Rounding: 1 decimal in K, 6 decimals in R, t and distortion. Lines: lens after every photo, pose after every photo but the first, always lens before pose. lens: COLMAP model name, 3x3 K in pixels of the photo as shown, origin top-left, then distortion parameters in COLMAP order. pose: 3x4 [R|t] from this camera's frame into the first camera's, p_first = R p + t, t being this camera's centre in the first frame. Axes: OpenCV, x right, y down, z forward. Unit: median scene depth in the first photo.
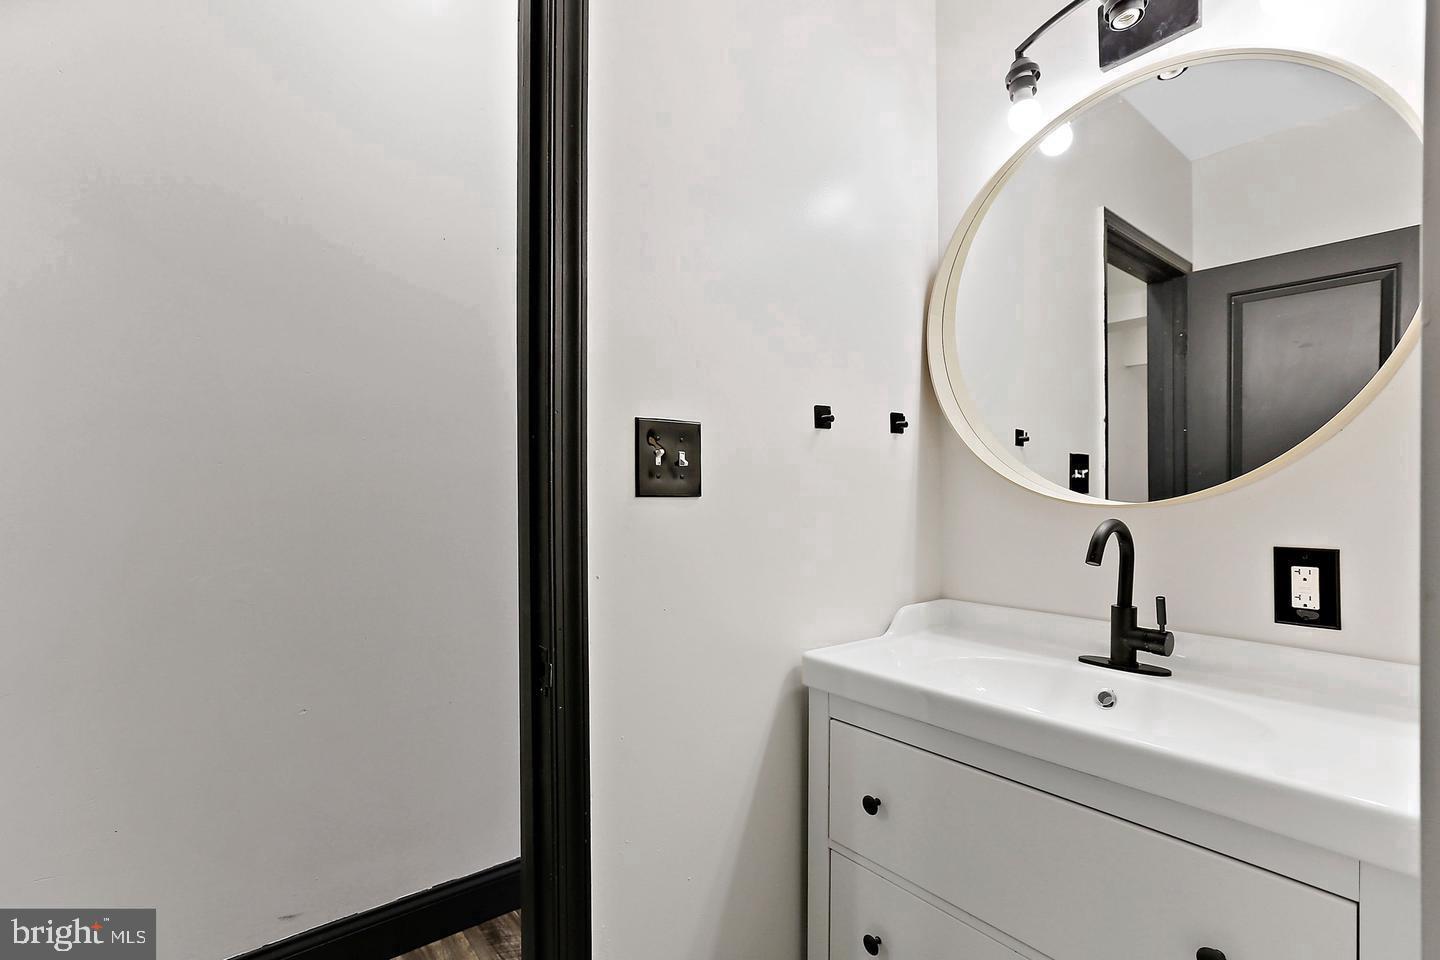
lens RADIAL K [[658.8, 0, 709.2], [0, 658.8, 491.0], [0, 0, 1]] dist [-0.001730, -0.000072]
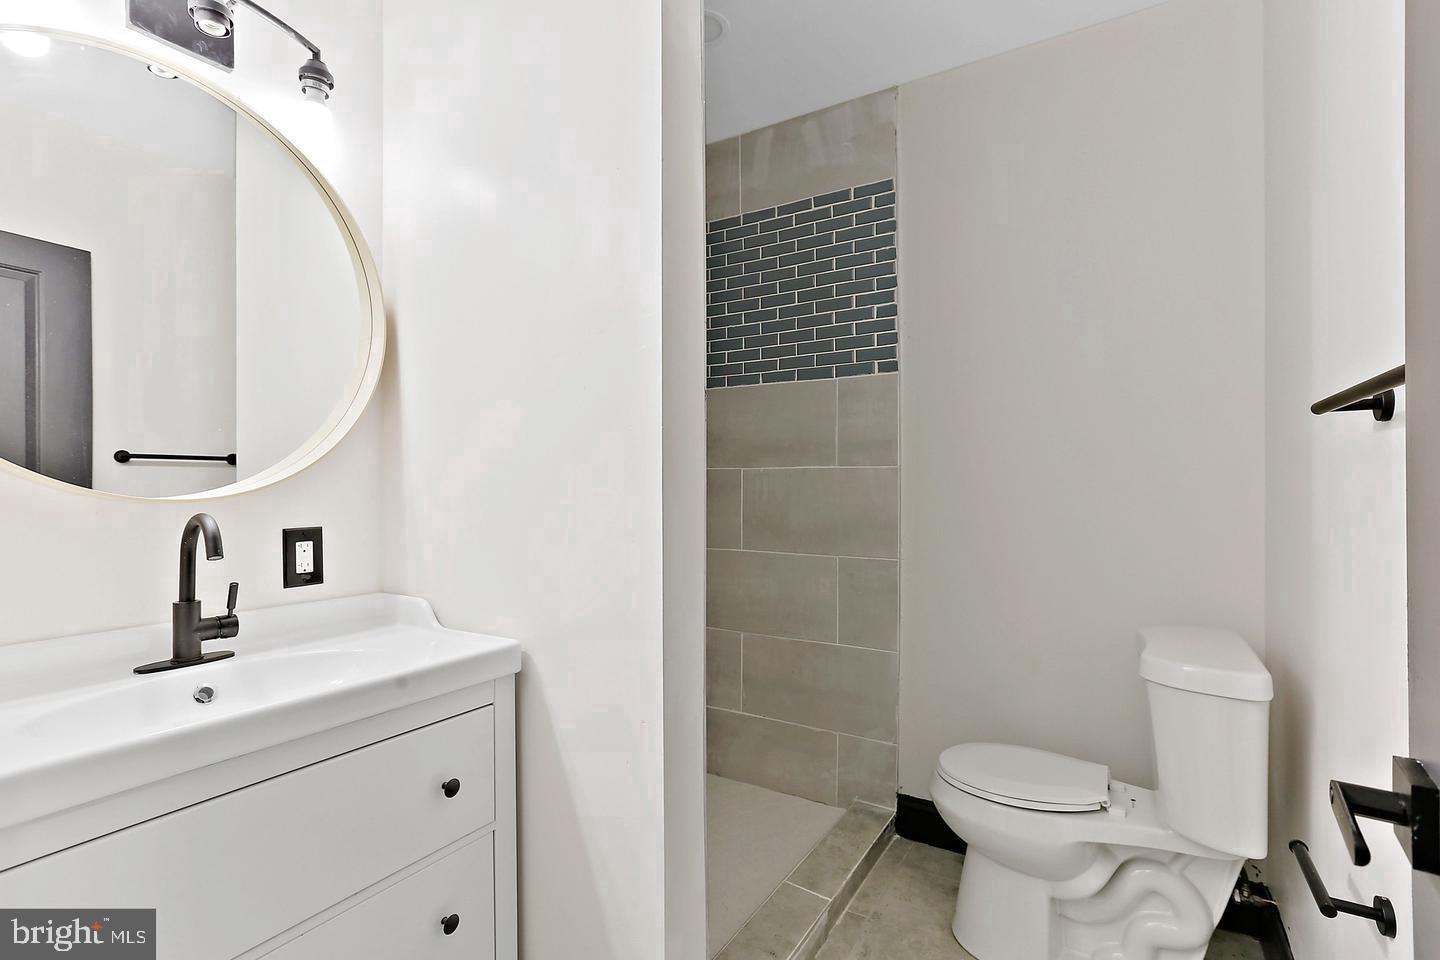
lens RADIAL K [[658.8, 0, 711.2], [0, 658.8, 483.9], [0, 0, 1]] dist [-0.001730, -0.000072]
pose [[-0.338569, 0.003196, 0.940936, -0.618623], [-0.003763, 0.999982, -0.004750, 0.000438], [-0.940934, -0.005149, -0.338550, 0.651985]]
